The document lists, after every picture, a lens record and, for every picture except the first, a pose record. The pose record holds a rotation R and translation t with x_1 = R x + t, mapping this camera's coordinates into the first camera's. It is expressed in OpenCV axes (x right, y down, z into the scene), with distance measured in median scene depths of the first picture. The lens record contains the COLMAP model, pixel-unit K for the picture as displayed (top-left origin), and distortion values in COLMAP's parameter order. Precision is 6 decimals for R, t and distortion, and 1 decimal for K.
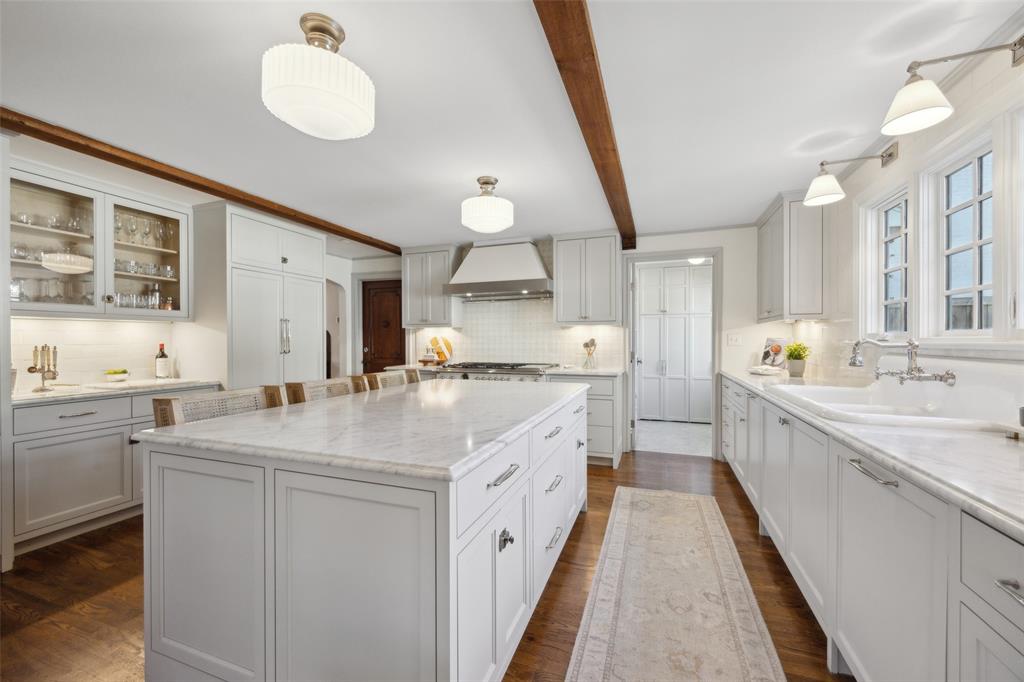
lens RADIAL K [[400.3, 0, 515.9], [0, 400.3, 338.3], [0, 0, 1]] dist [-0.000239, 0.000230]
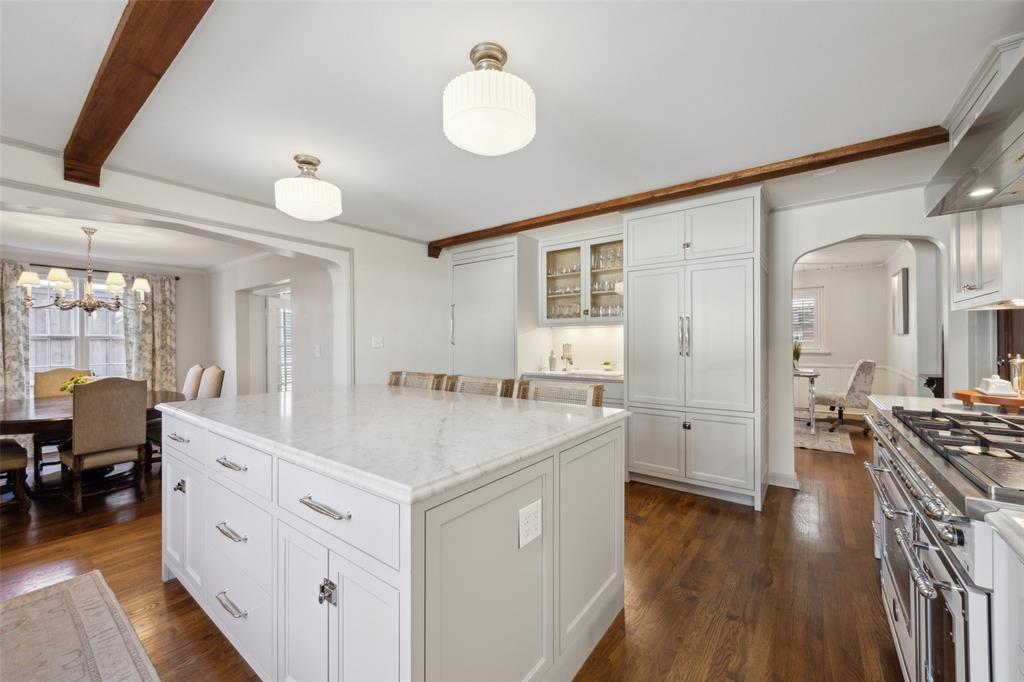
lens RADIAL K [[396.7, 0, 516.9], [0, 396.7, 344.5], [0, 0, 1]] dist [0.001320, 0.000048]
pose [[-0.286839, 0.007524, -0.957949, 0.455908], [0.006789, 0.999960, 0.005821, 0.009078], [0.957955, -0.004834, -0.286878, 1.225320]]
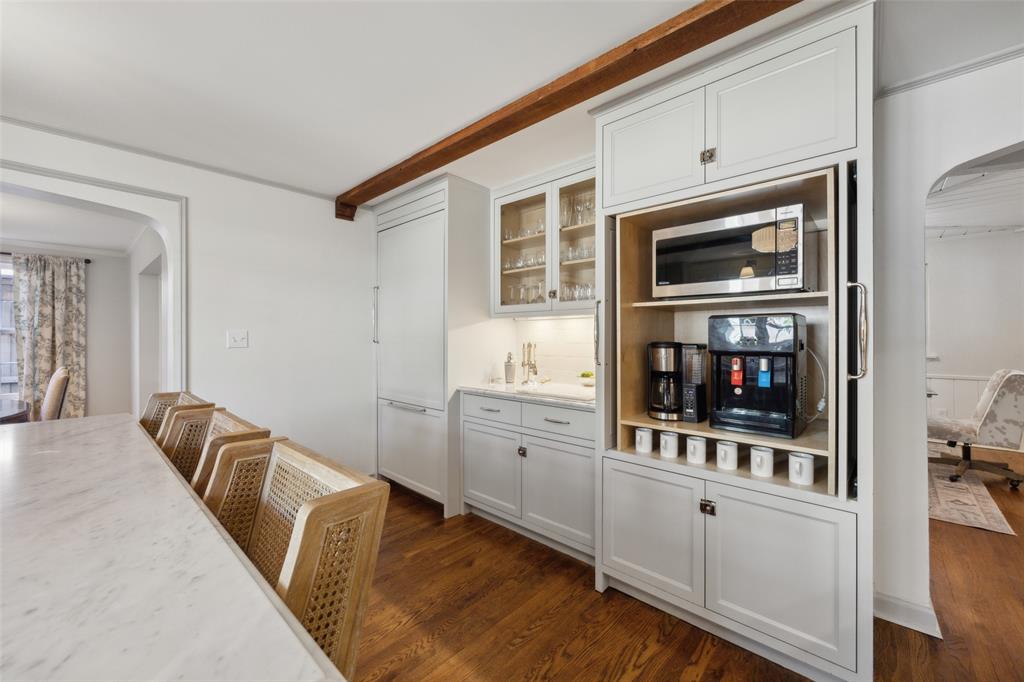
lens RADIAL K [[400.3, 0, 515.9], [0, 400.3, 338.3], [0, 0, 1]] dist [-0.000239, 0.000230]
pose [[-0.373724, -0.000310, -0.927540, -0.131902], [0.001428, 0.999999, -0.000909, 0.004786], [0.927539, -0.001665, -0.373723, 1.325031]]
